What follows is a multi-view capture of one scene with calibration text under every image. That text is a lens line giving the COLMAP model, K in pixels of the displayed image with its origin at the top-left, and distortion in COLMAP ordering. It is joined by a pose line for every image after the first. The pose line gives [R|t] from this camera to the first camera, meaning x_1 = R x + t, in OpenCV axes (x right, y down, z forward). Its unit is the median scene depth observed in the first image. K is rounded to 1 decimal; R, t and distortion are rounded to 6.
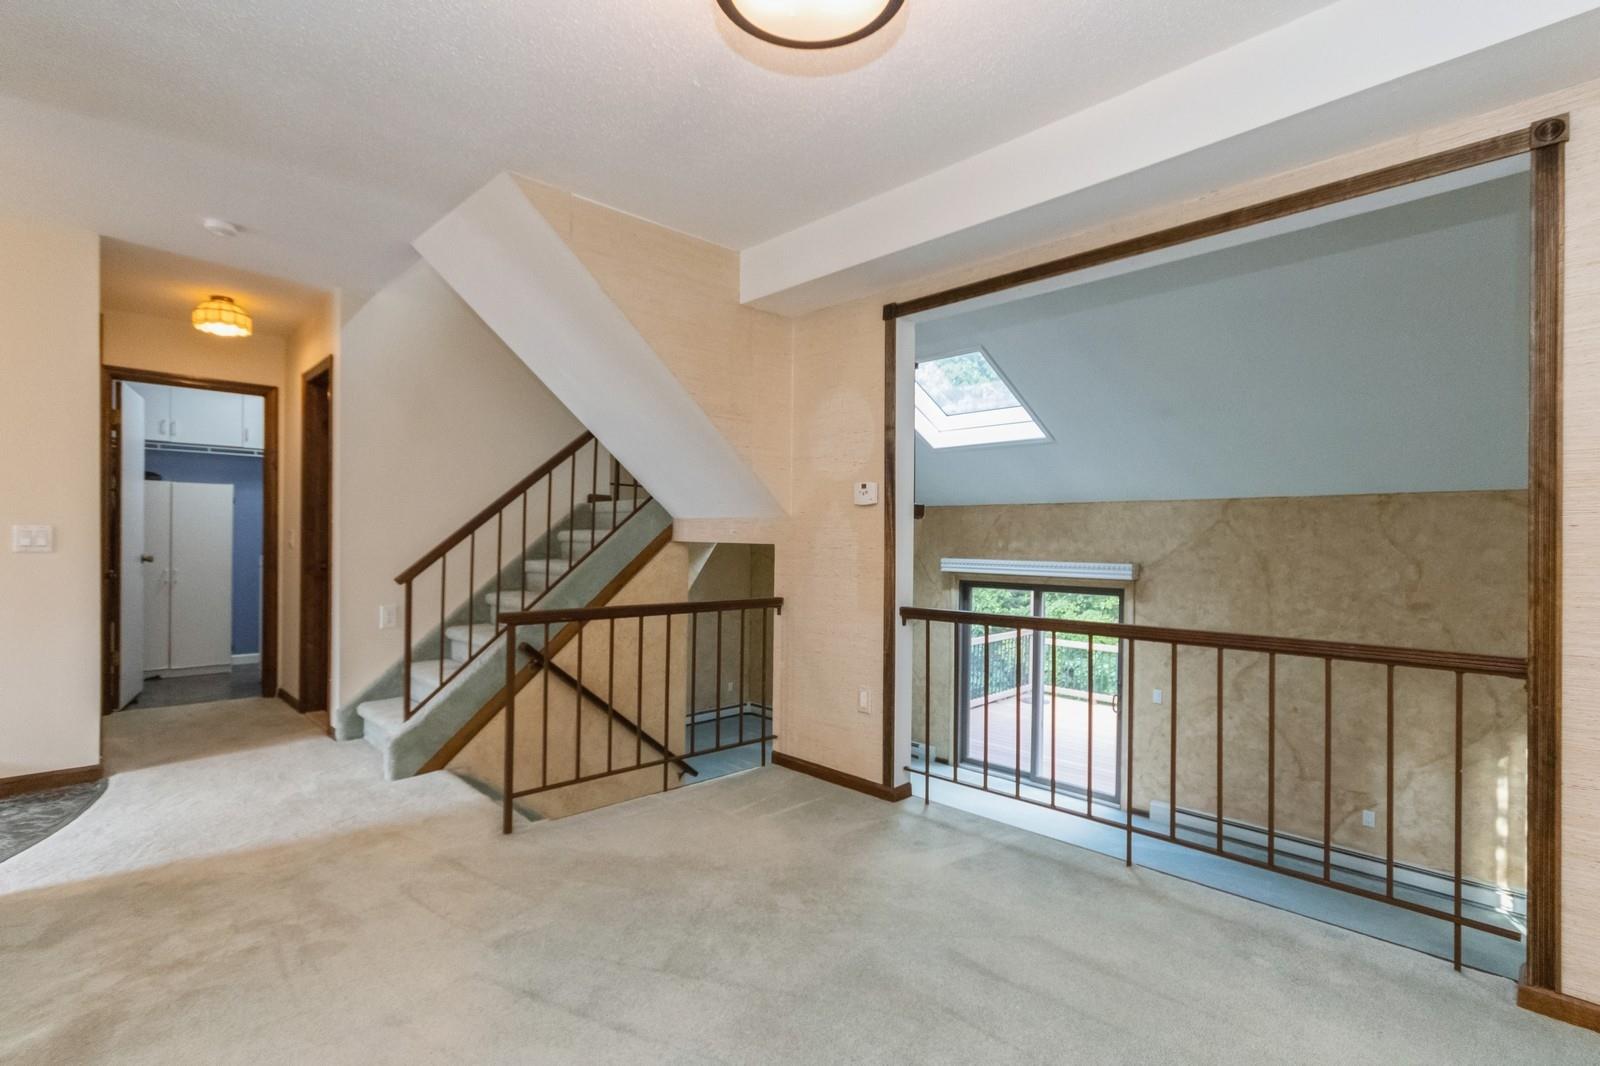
lens RADIAL K [[767.4, 0, 810.9], [0, 767.4, 539.6], [0, 0, 1]] dist [-0.020409, 0.017131]
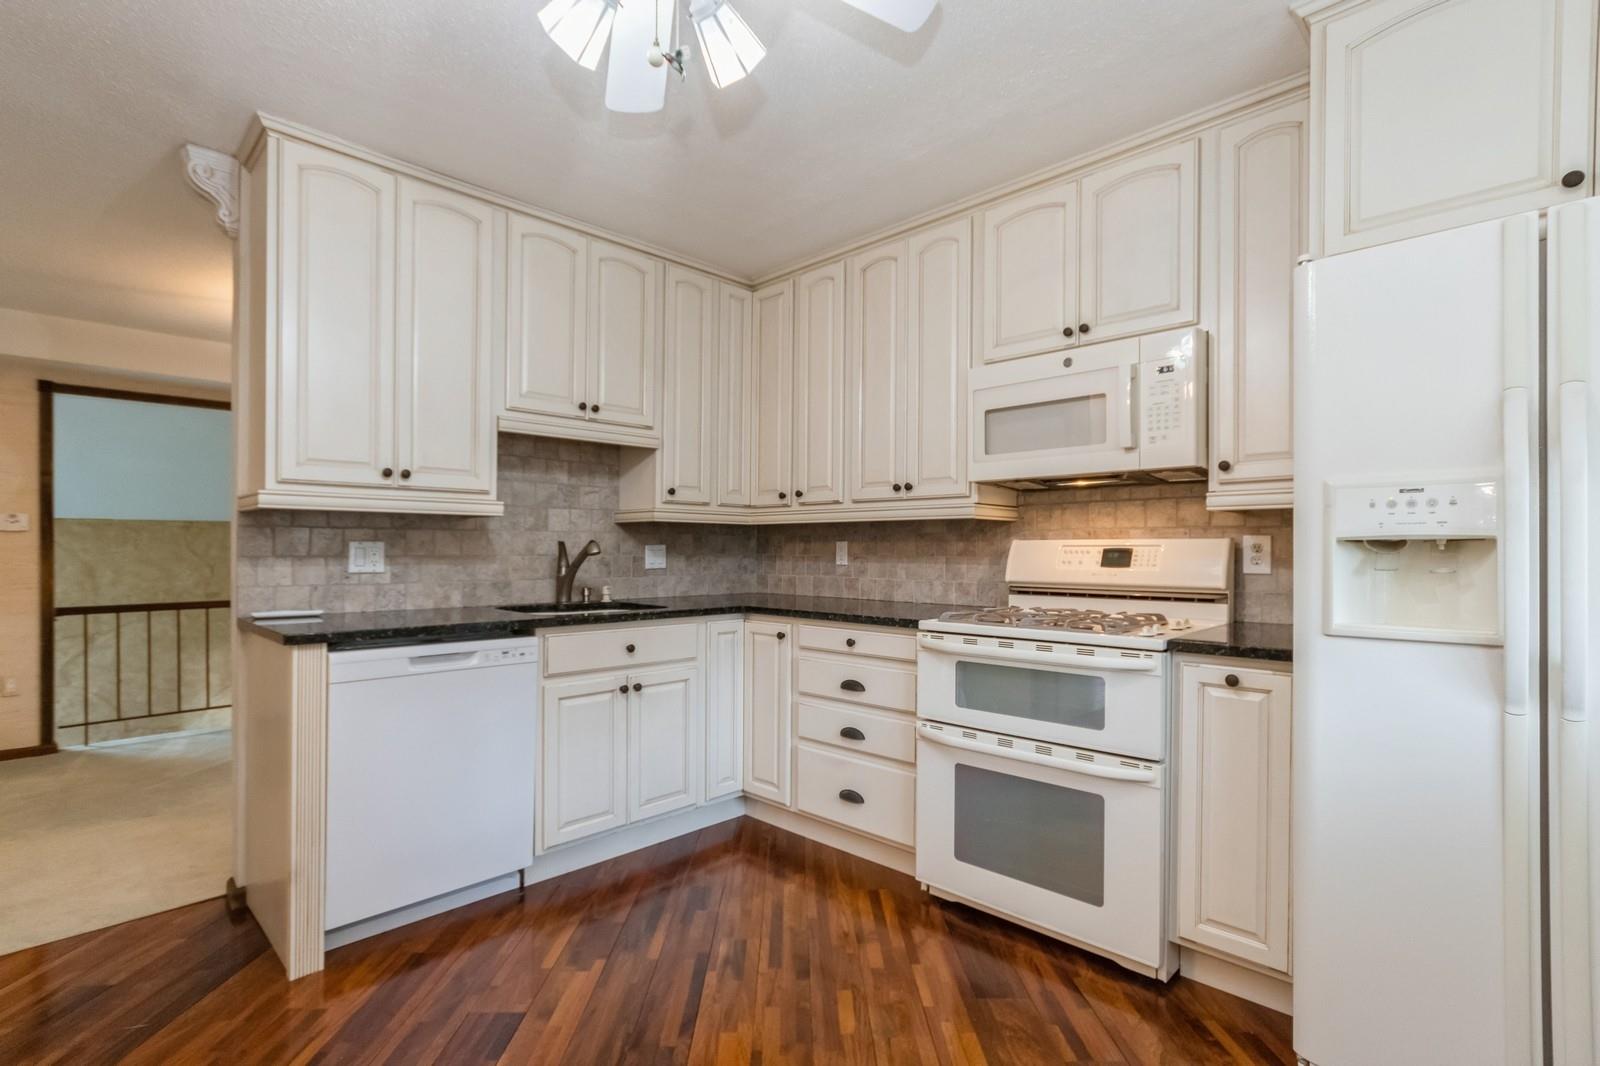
lens RADIAL K [[767.4, 0, 810.9], [0, 767.4, 539.6], [0, 0, 1]] dist [-0.020409, 0.017131]
pose [[-0.022208, 0.001589, 0.999752, -0.712706], [0.004498, 0.999989, -0.001490, -0.014331], [-0.999743, 0.004464, -0.022215, -0.165708]]
